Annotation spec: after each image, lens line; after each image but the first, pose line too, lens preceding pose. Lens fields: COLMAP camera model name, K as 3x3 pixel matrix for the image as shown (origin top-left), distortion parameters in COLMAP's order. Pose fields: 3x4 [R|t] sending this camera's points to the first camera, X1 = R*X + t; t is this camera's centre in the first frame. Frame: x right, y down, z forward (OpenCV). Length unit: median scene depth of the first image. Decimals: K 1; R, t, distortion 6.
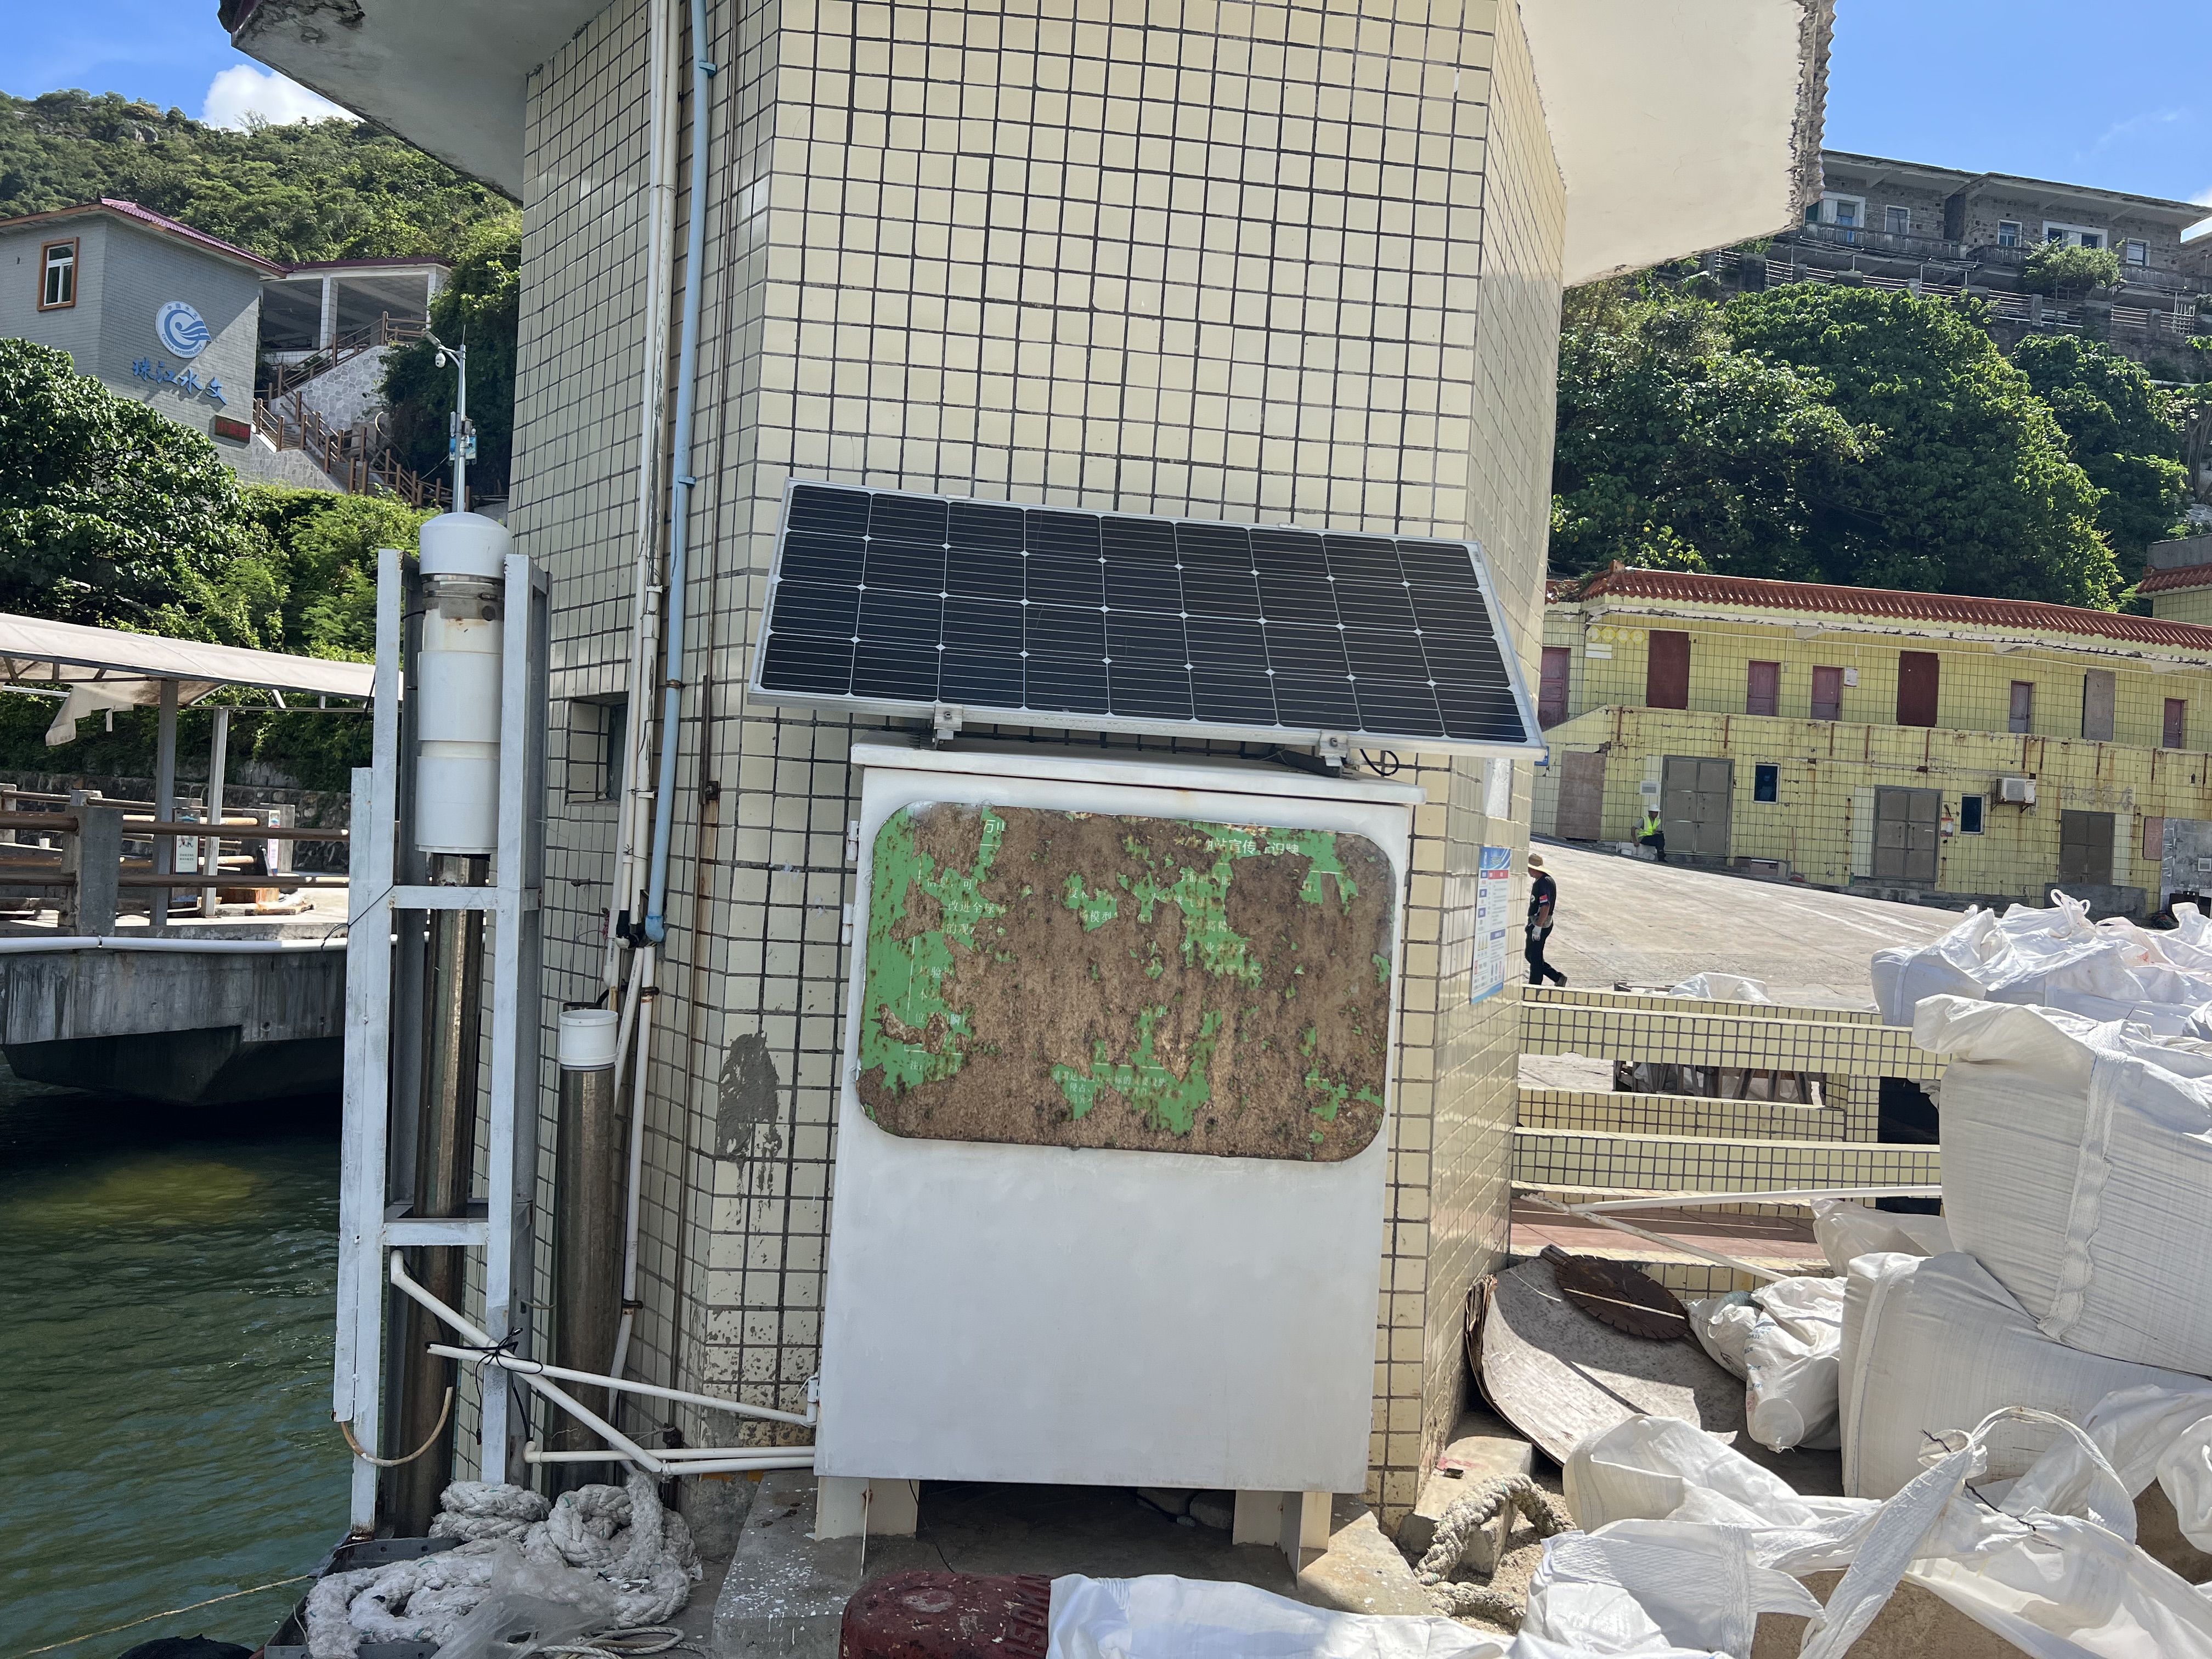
lens RADIAL K [[1648.3, 0, 1099.8], [0, 1648.3, 843.1], [0, 0, 1]] dist [0.053561, -0.068151]
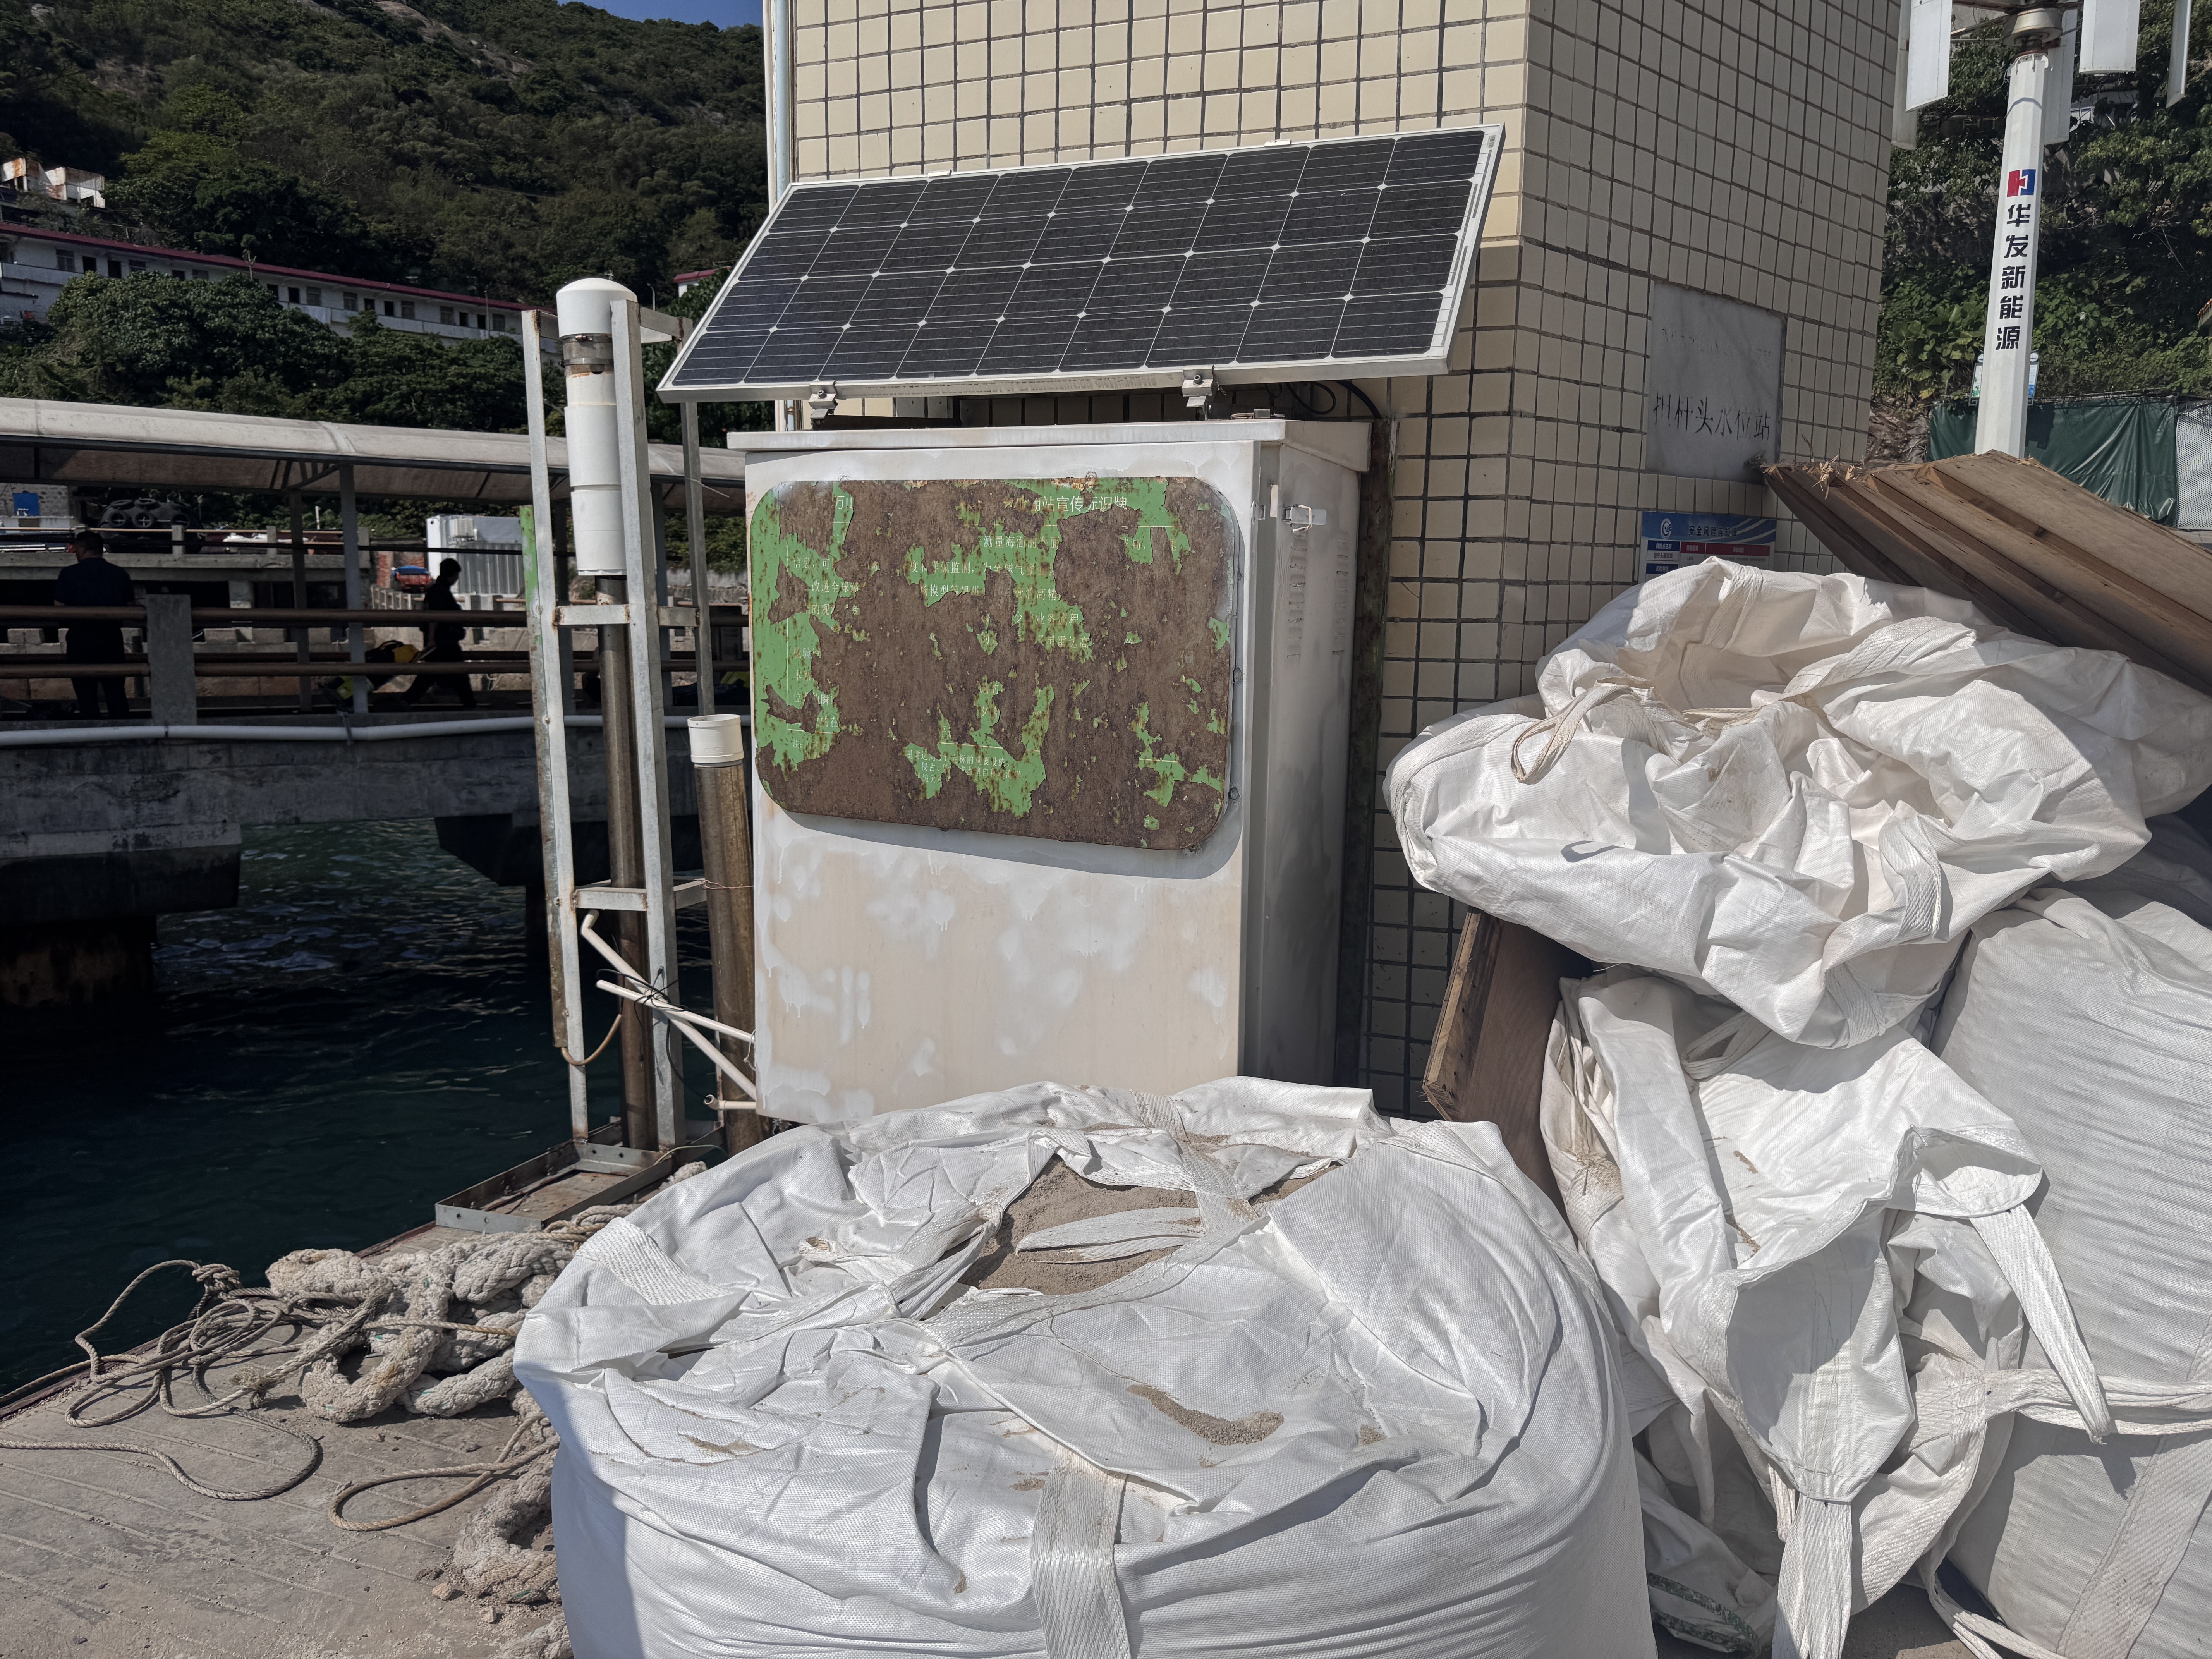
lens RADIAL K [[1548.1, 0, 1127.0], [0, 1548.1, 819.6], [0, 0, 1]] dist [0.065925, -0.087666]
pose [[0.879054, 0.020990, -0.476261, 0.440102], [0.032895, 0.993978, 0.104522, 0.071959], [0.475587, -0.107547, 0.873070, 0.203393]]
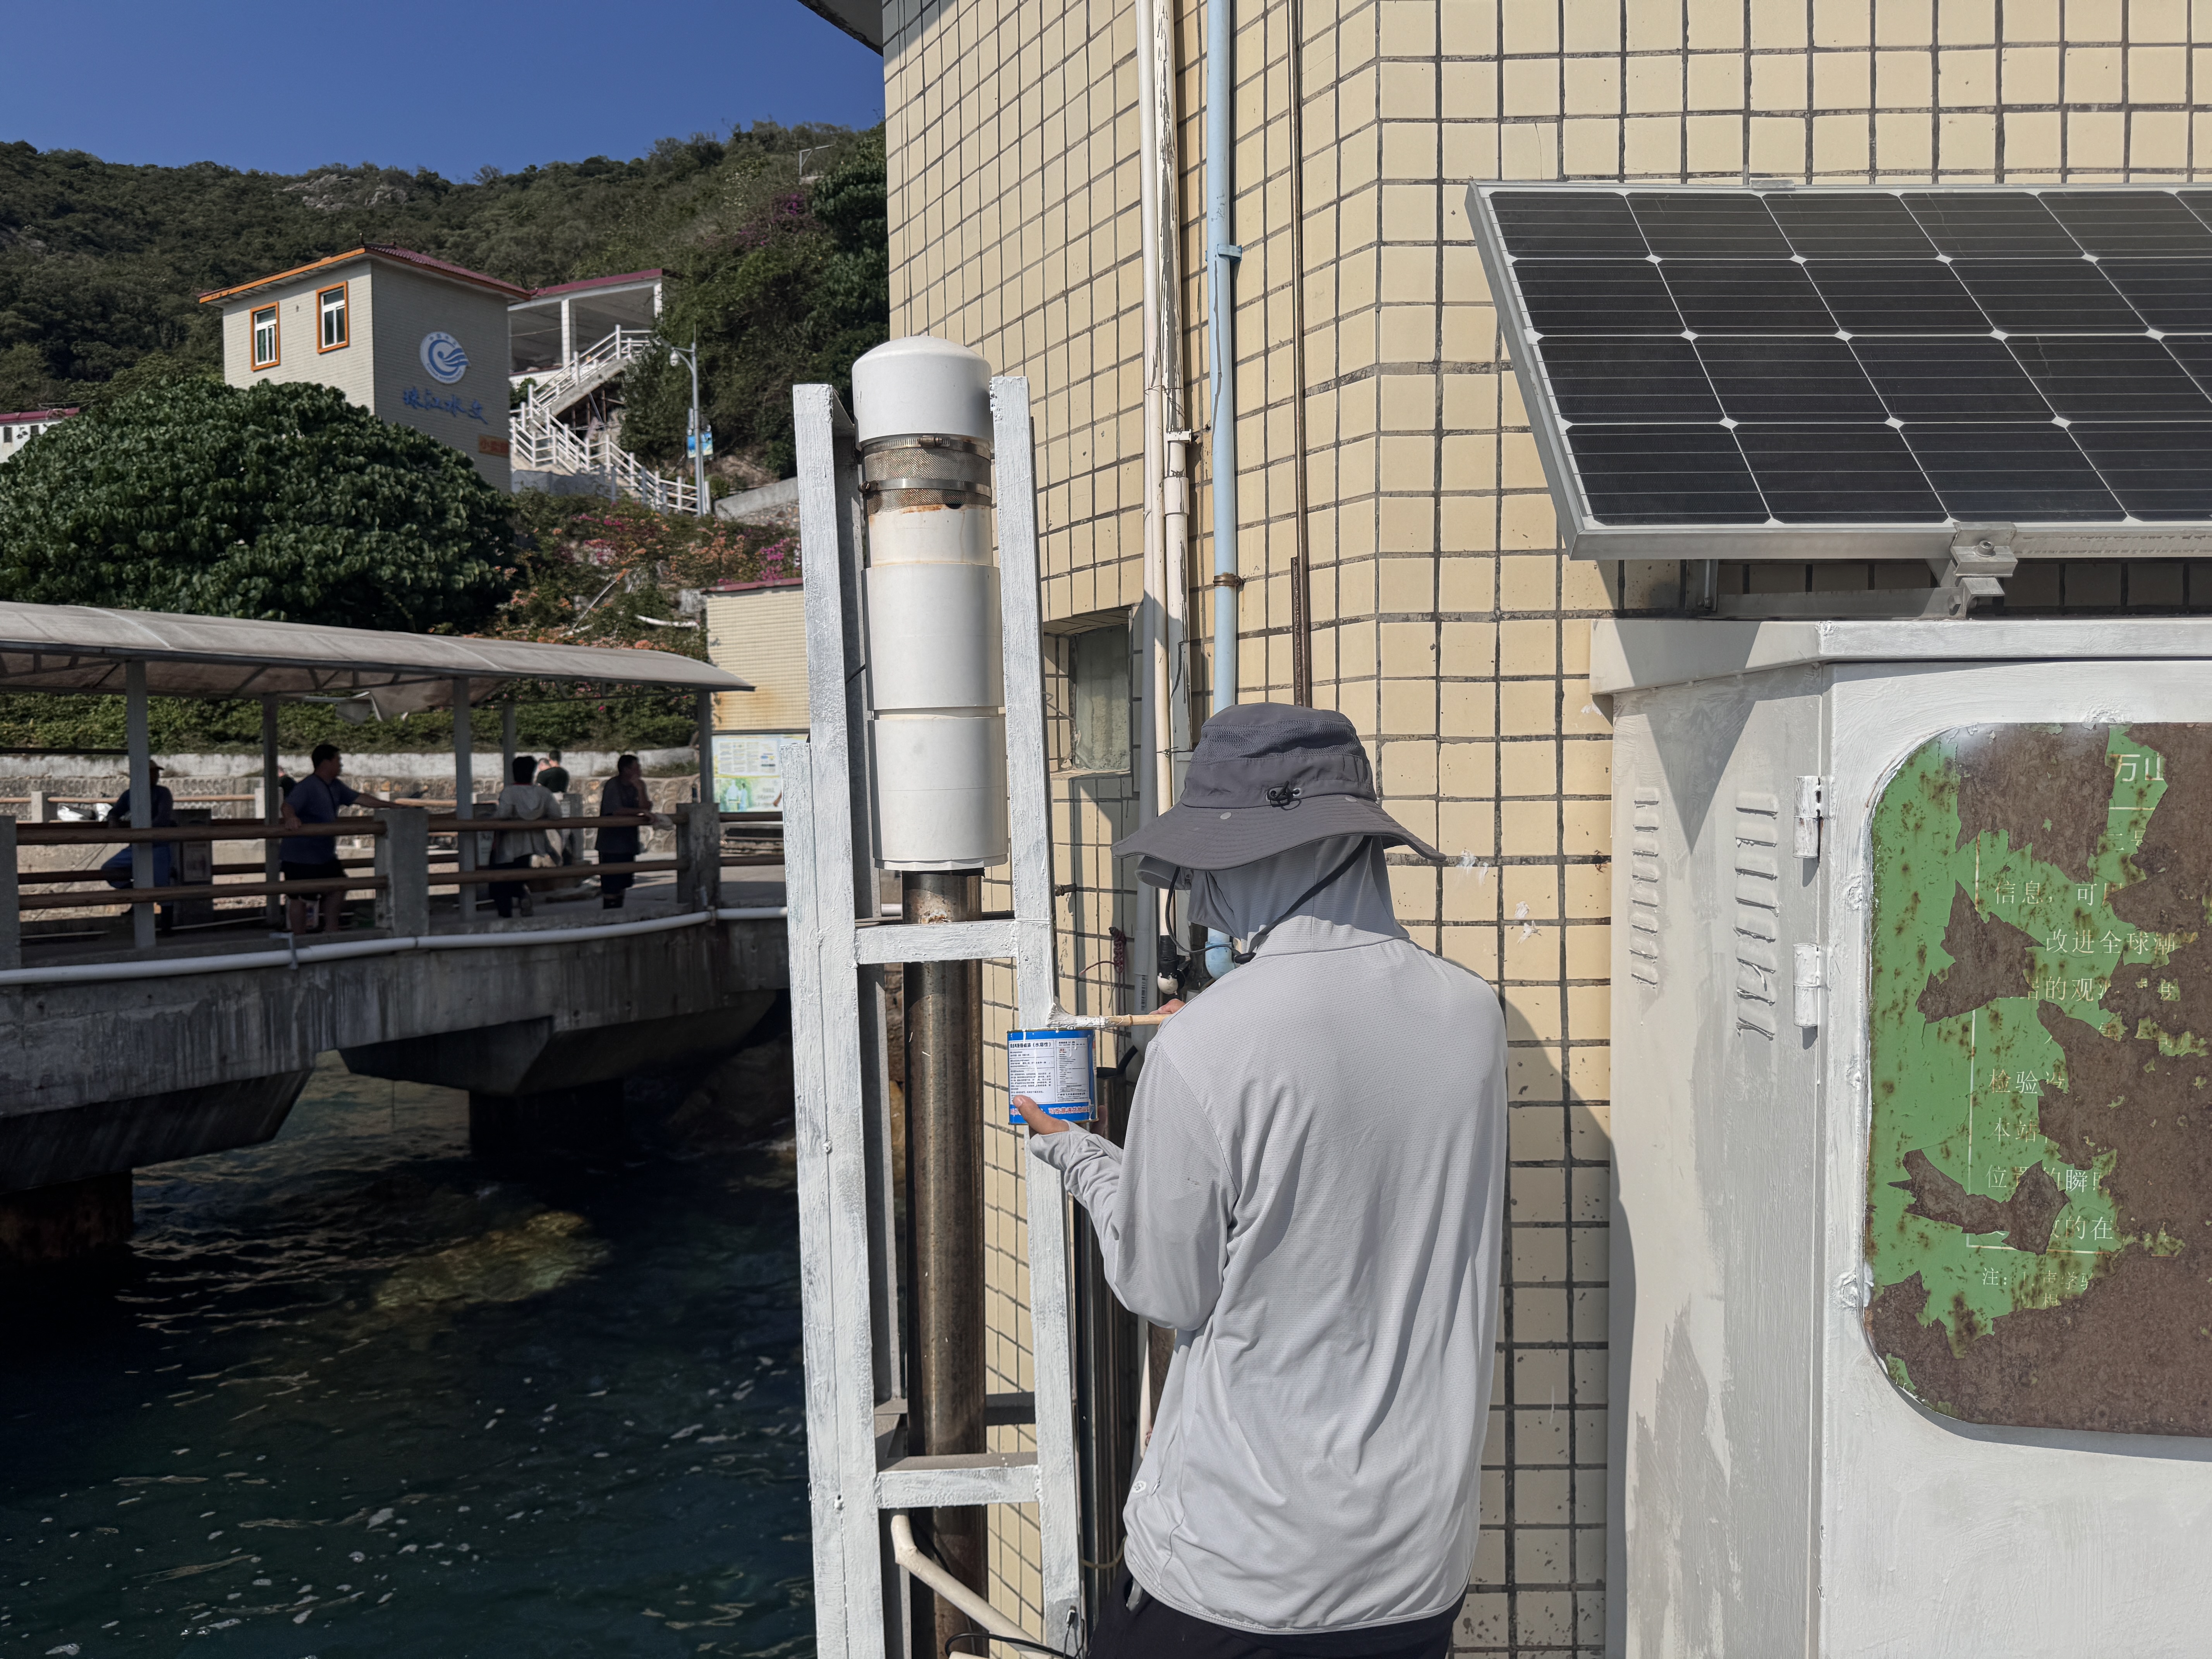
lens RADIAL K [[1548.1, 0, 1095.0], [0, 1548.1, 813.0], [0, 0, 1]] dist [0.065925, -0.087666]
pose [[0.989711, -0.065370, -0.127272, -0.250664], [0.067997, 0.997551, 0.016398, -0.020813], [0.125888, -0.024884, 0.991732, 0.422283]]
